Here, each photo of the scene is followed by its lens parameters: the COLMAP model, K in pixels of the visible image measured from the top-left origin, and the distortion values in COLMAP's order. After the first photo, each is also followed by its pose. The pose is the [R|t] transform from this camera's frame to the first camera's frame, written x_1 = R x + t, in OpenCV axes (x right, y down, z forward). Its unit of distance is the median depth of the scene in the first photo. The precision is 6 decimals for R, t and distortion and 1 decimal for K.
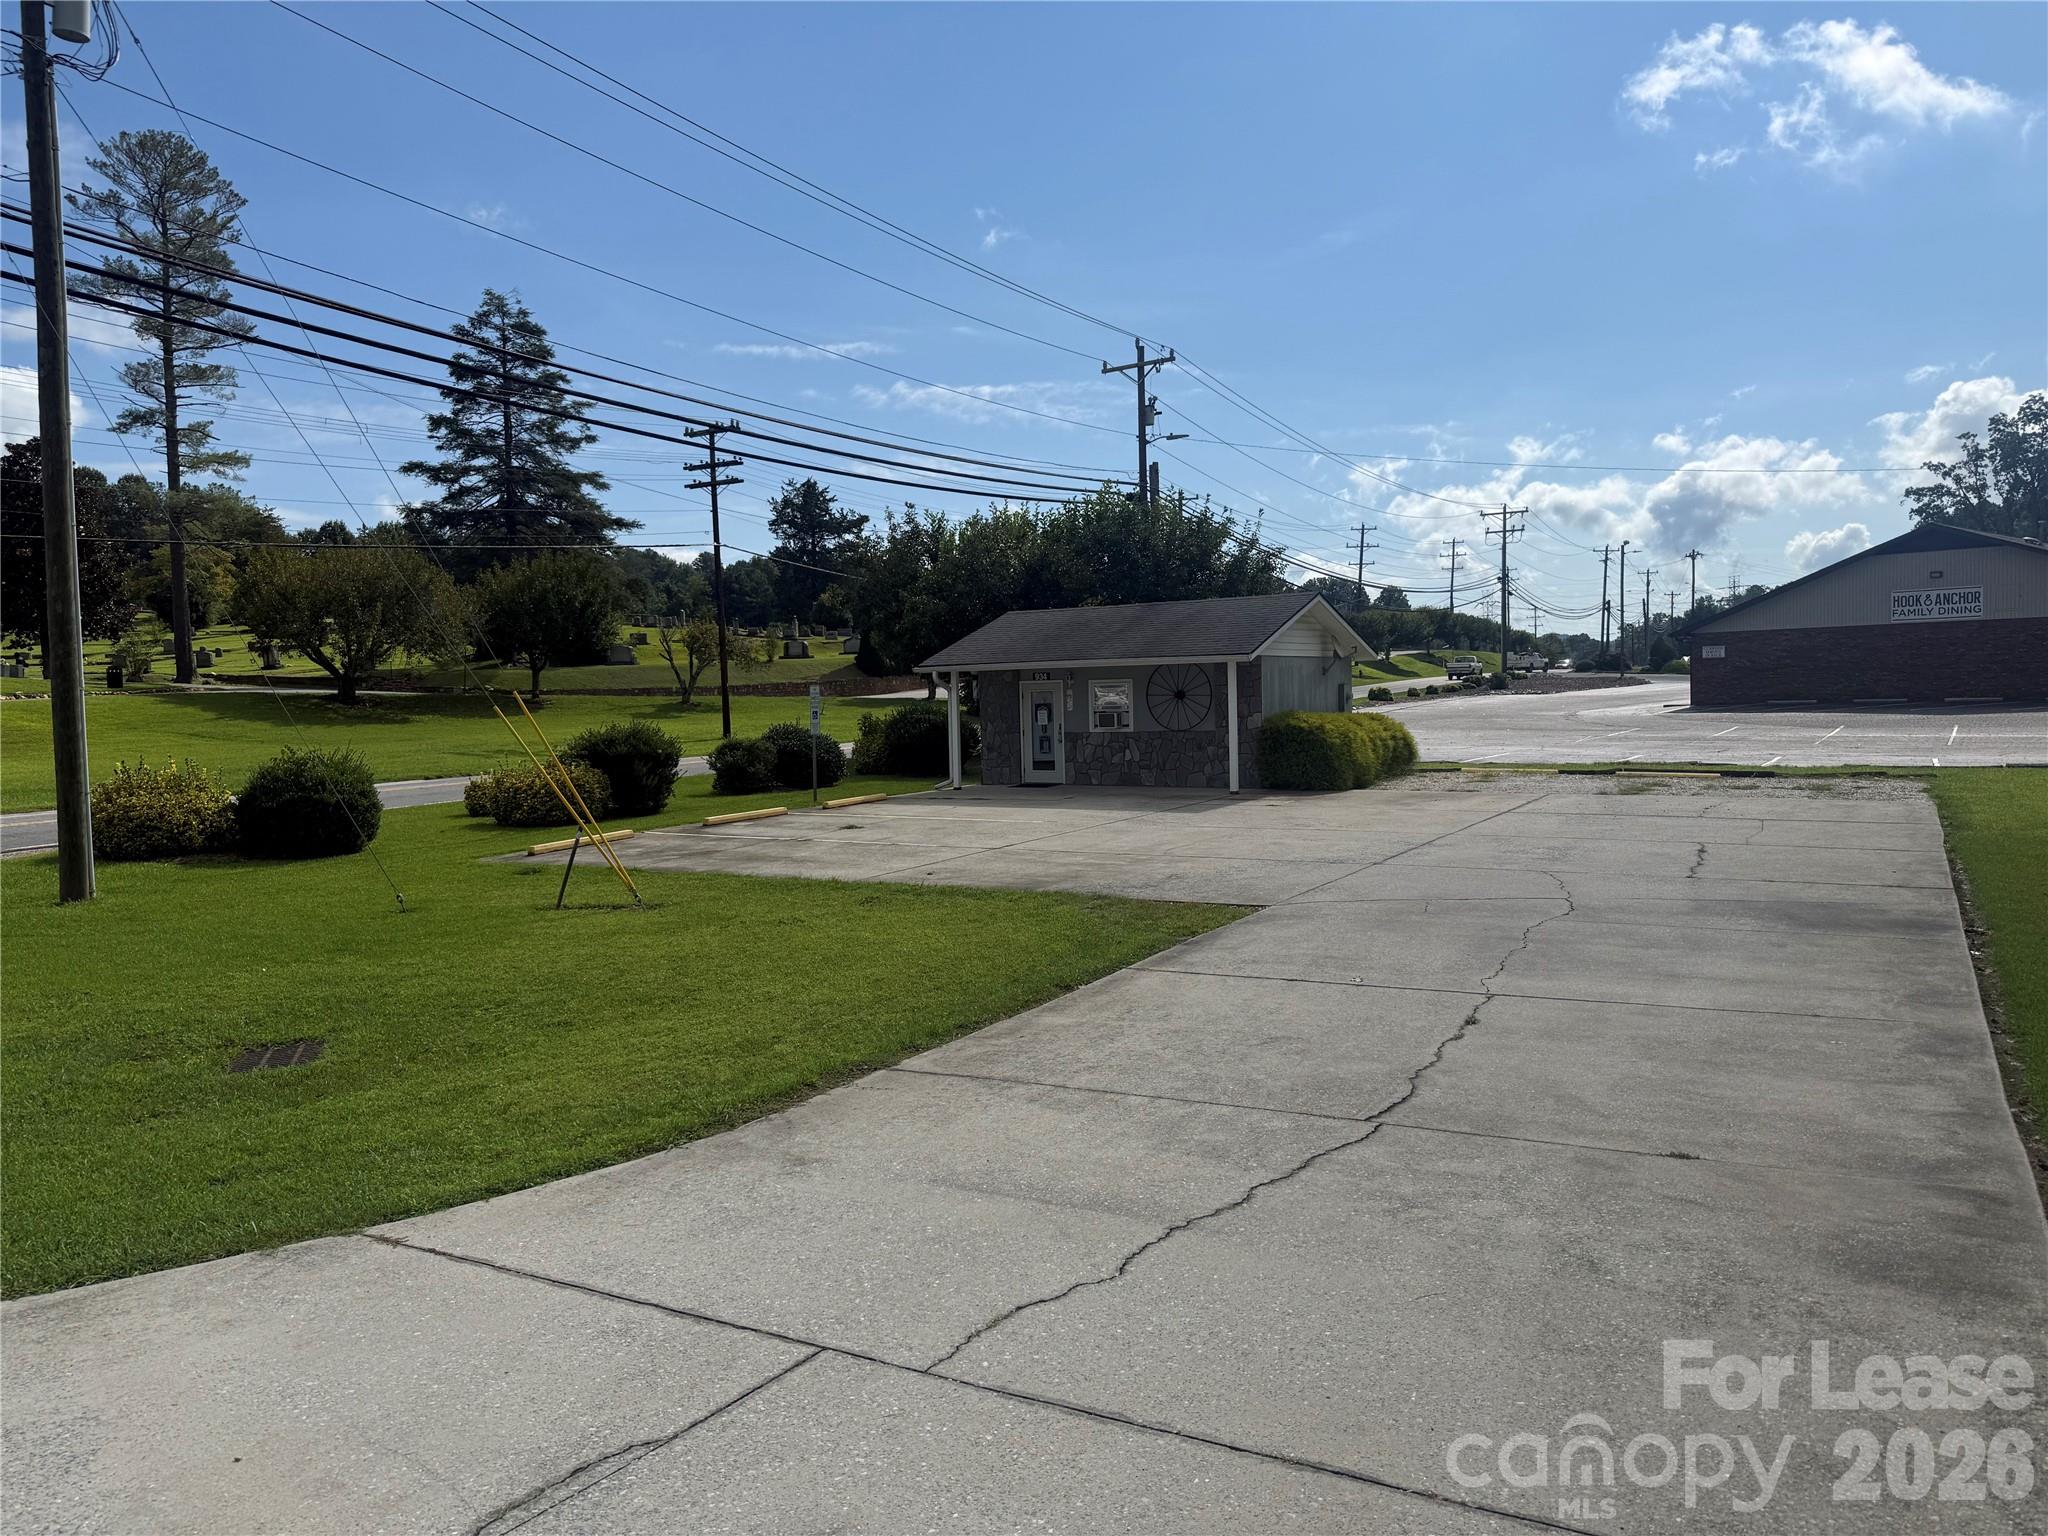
lens RADIAL K [[1449.6, 0, 1032.7], [0, 1449.6, 773.3], [0, 0, 1]] dist [0.020279, -0.044522]
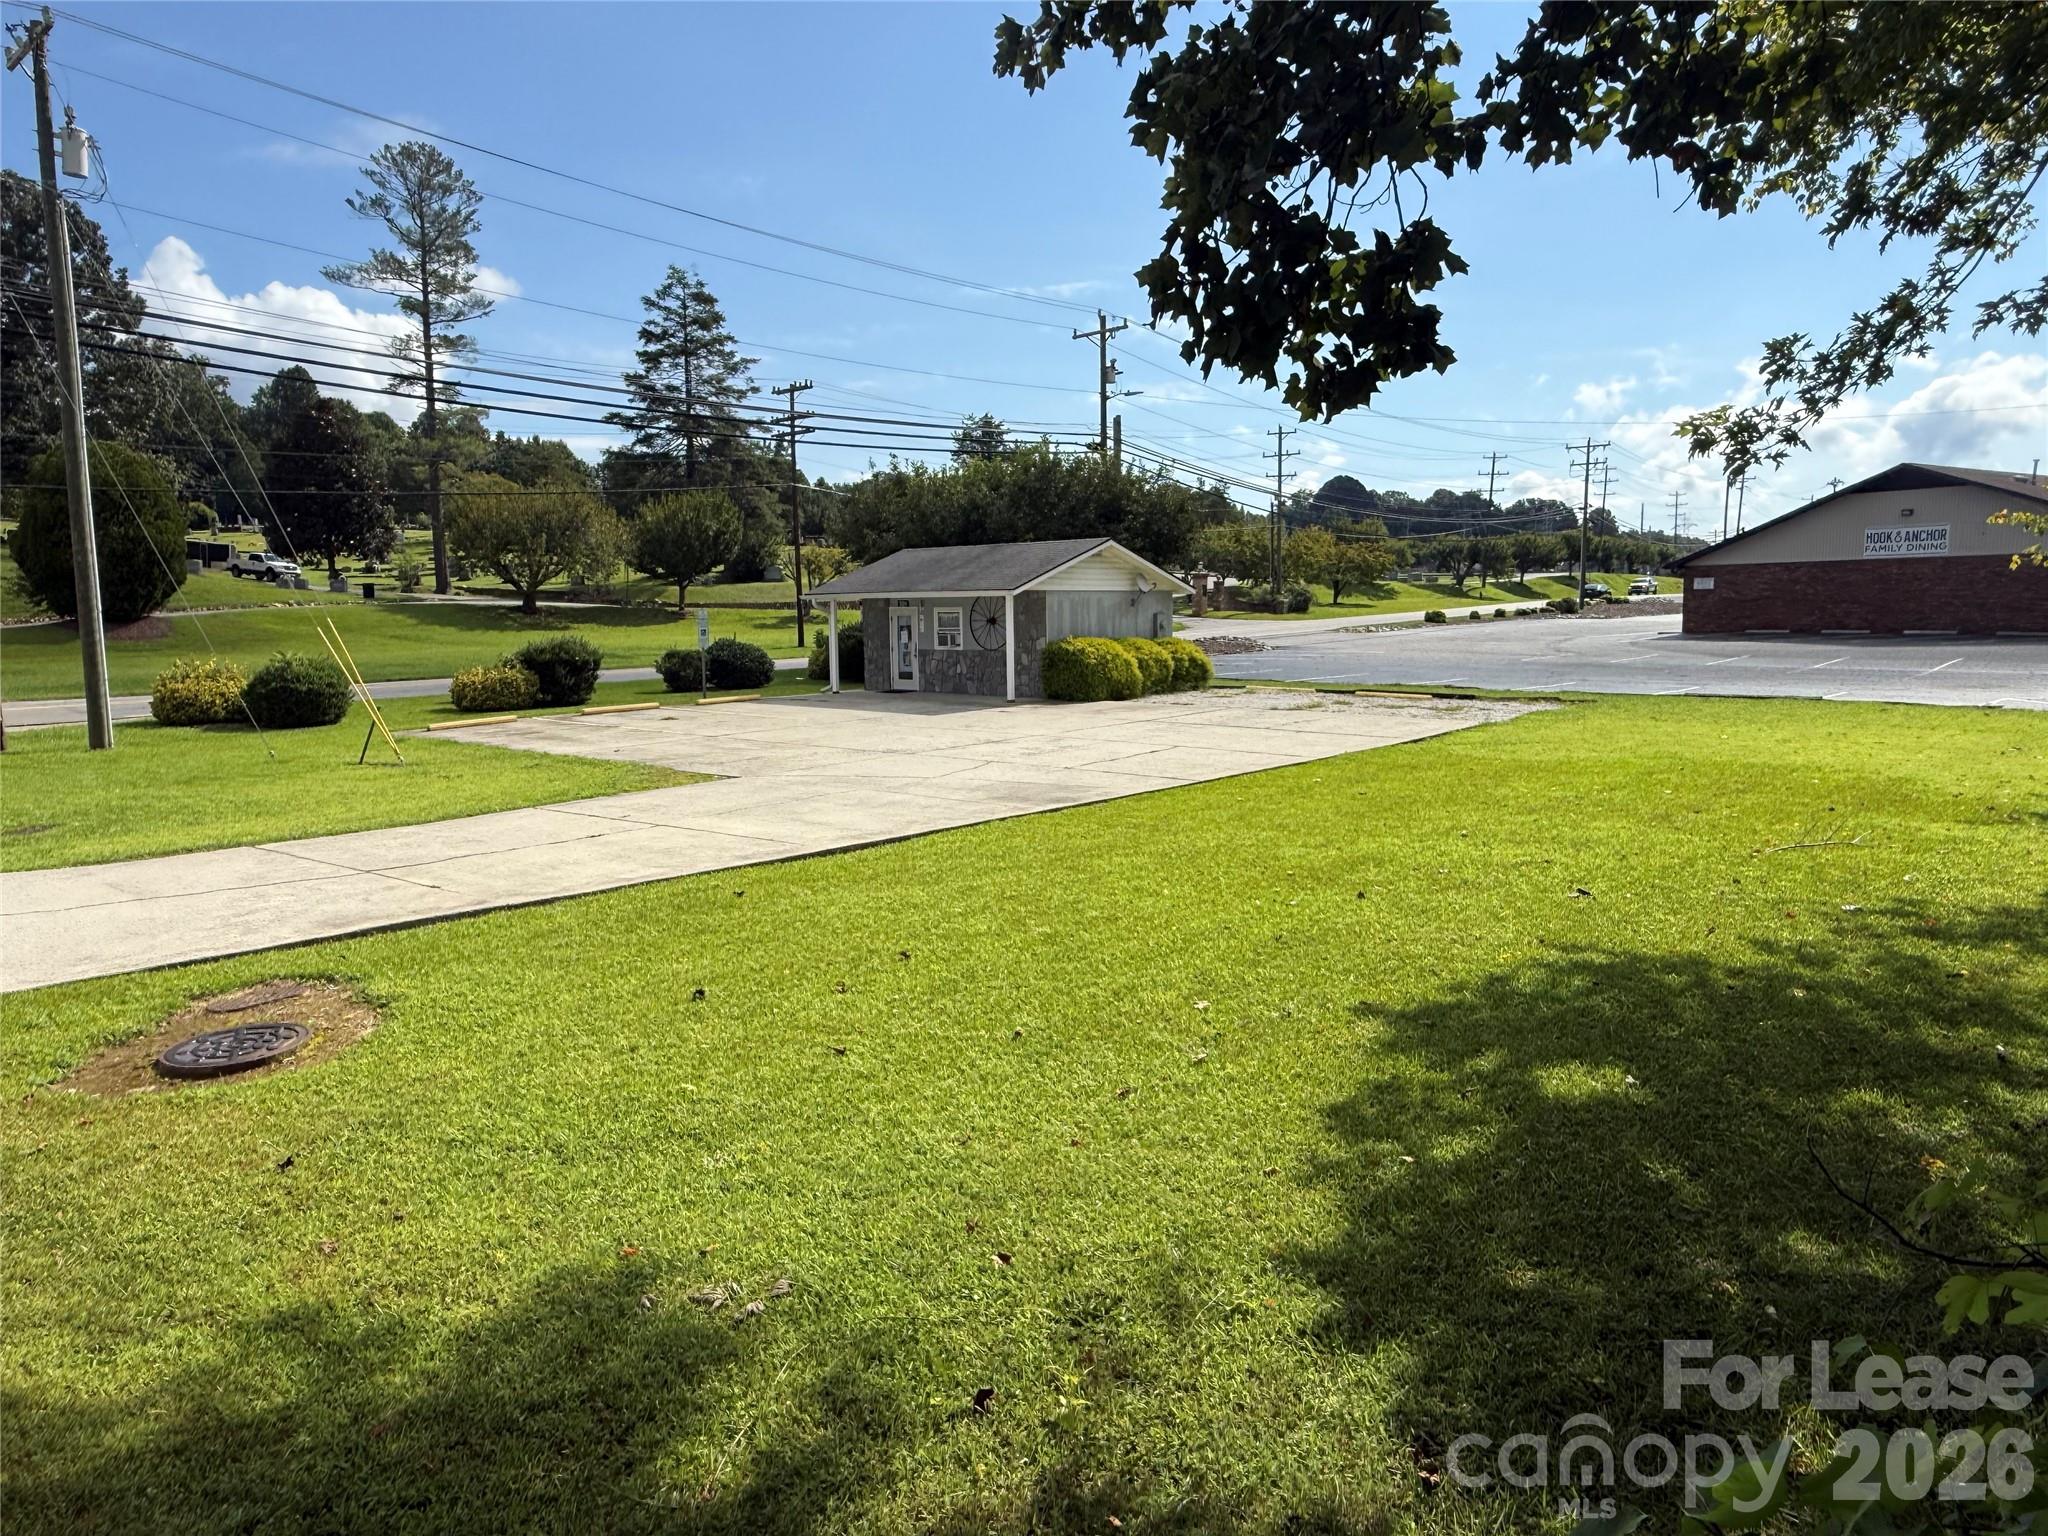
lens RADIAL K [[1329.6, 0, 1007.4], [0, 1329.6, 755.2], [0, 0, 1]] dist [-0.004445, 0.004696]
pose [[0.981996, 0.034612, -0.185706, 0.161733], [-0.023973, 0.997956, 0.059232, -0.003650], [0.187377, -0.053714, 0.980818, -0.057298]]
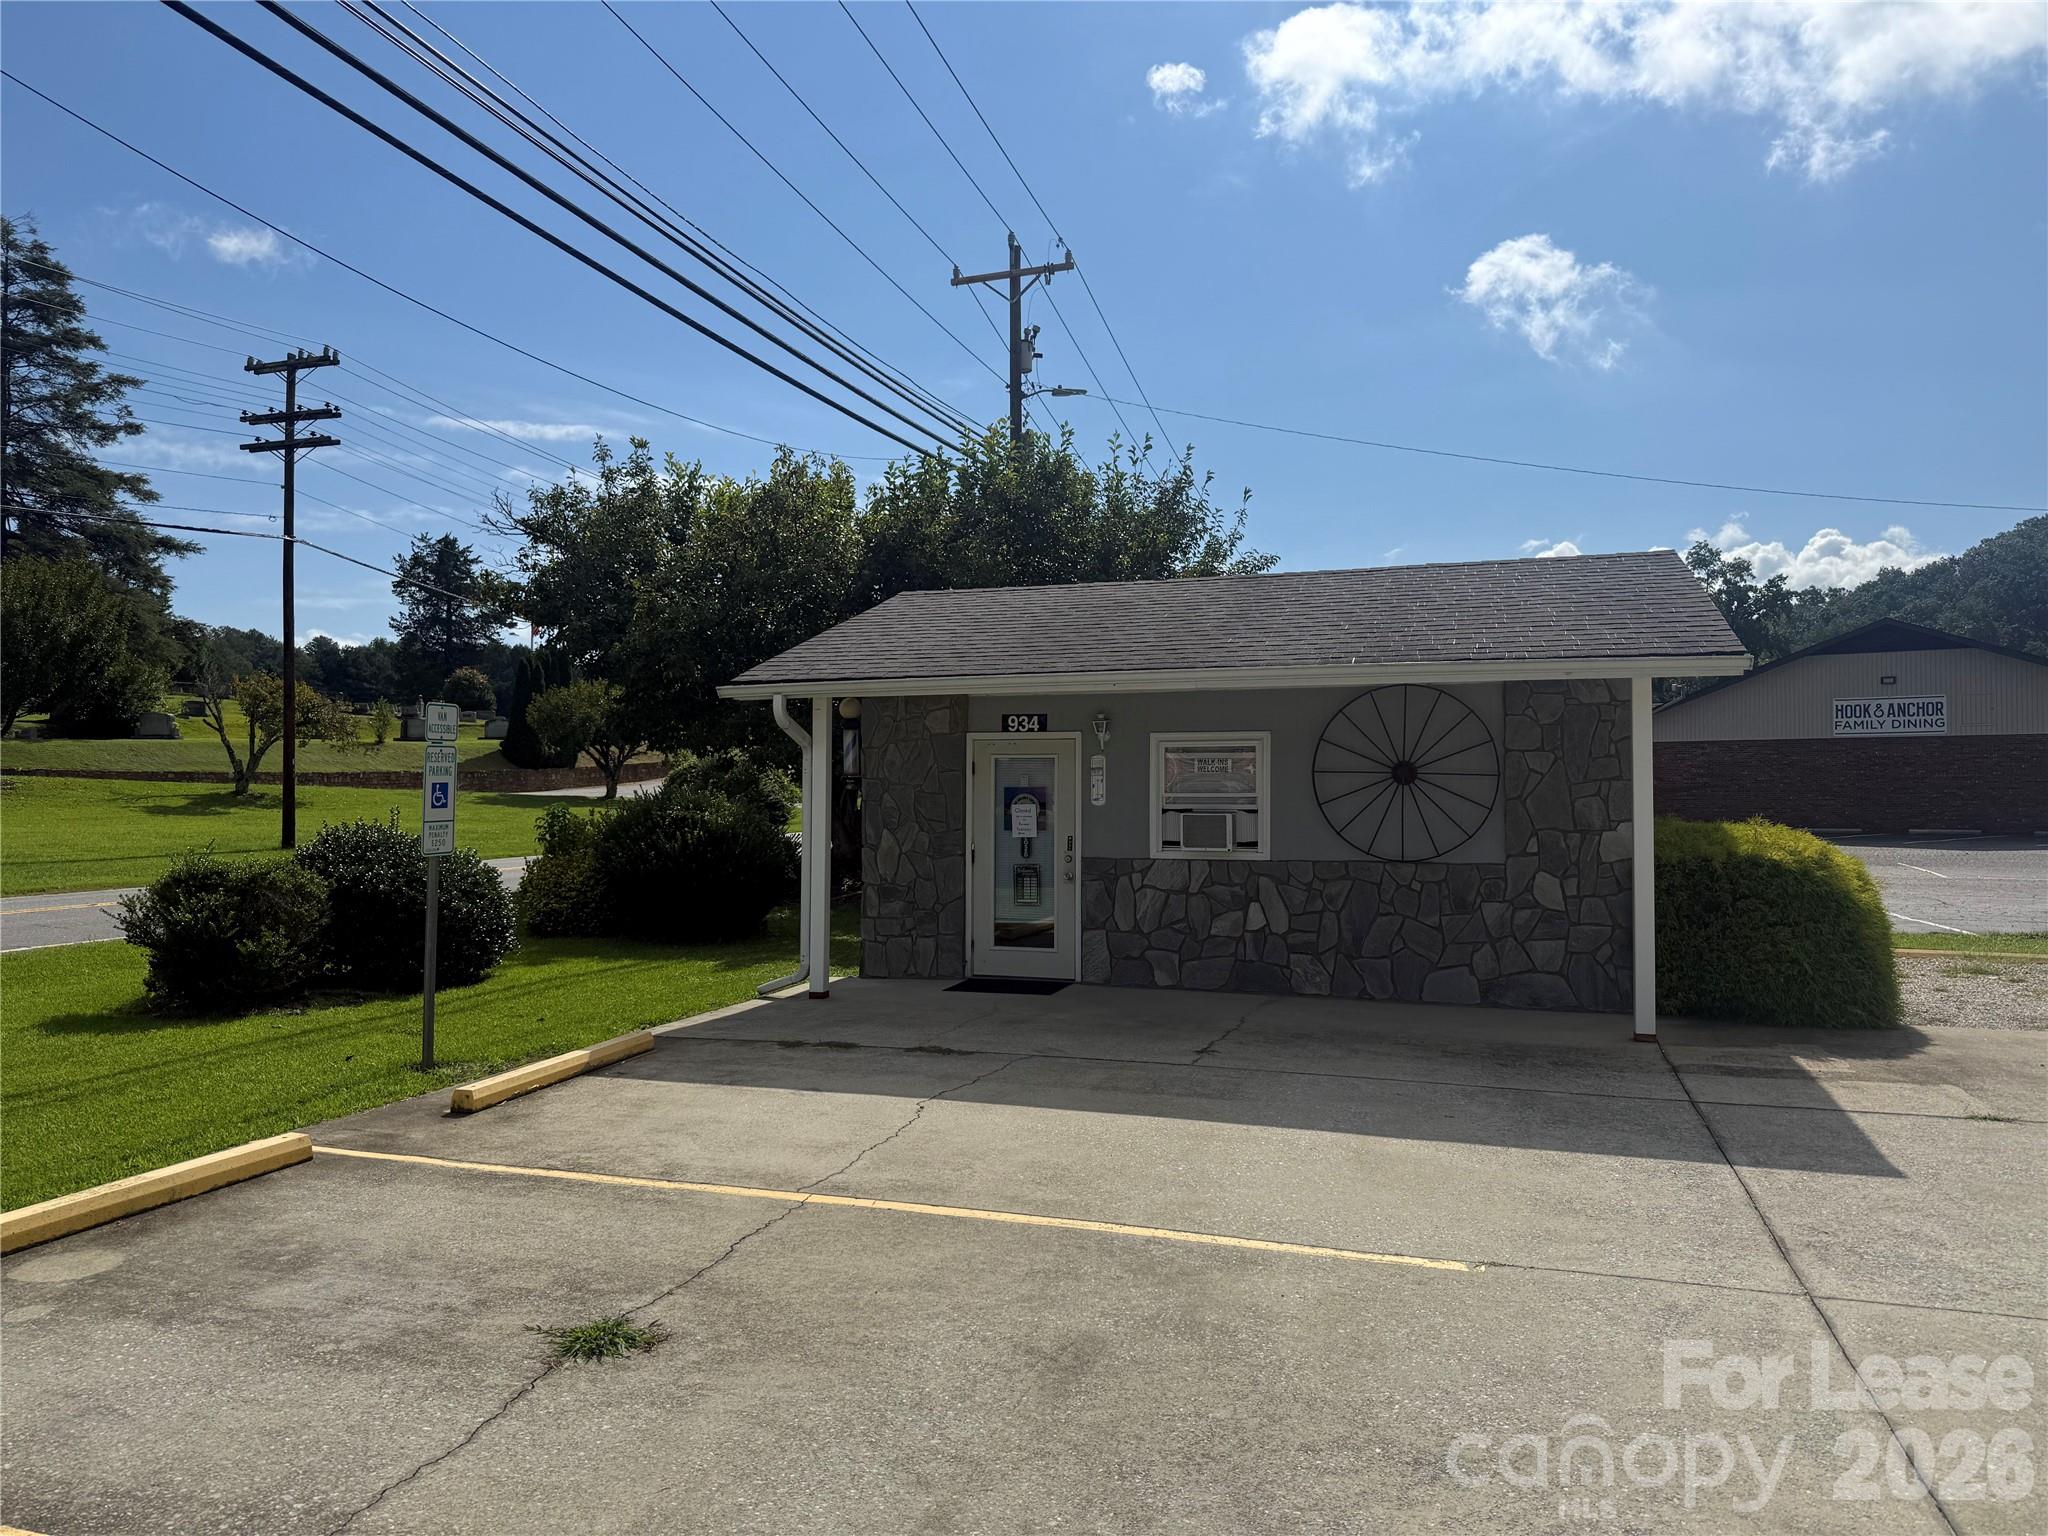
lens RADIAL K [[1449.6, 0, 1024.7], [0, 1449.6, 766.0], [0, 0, 1]] dist [0.020279, -0.044522]
pose [[0.972682, 0.033428, 0.229722, -0.046803], [-0.013927, 0.996198, -0.085993, -0.009589], [-0.231724, 0.080445, 0.969450, 0.310238]]
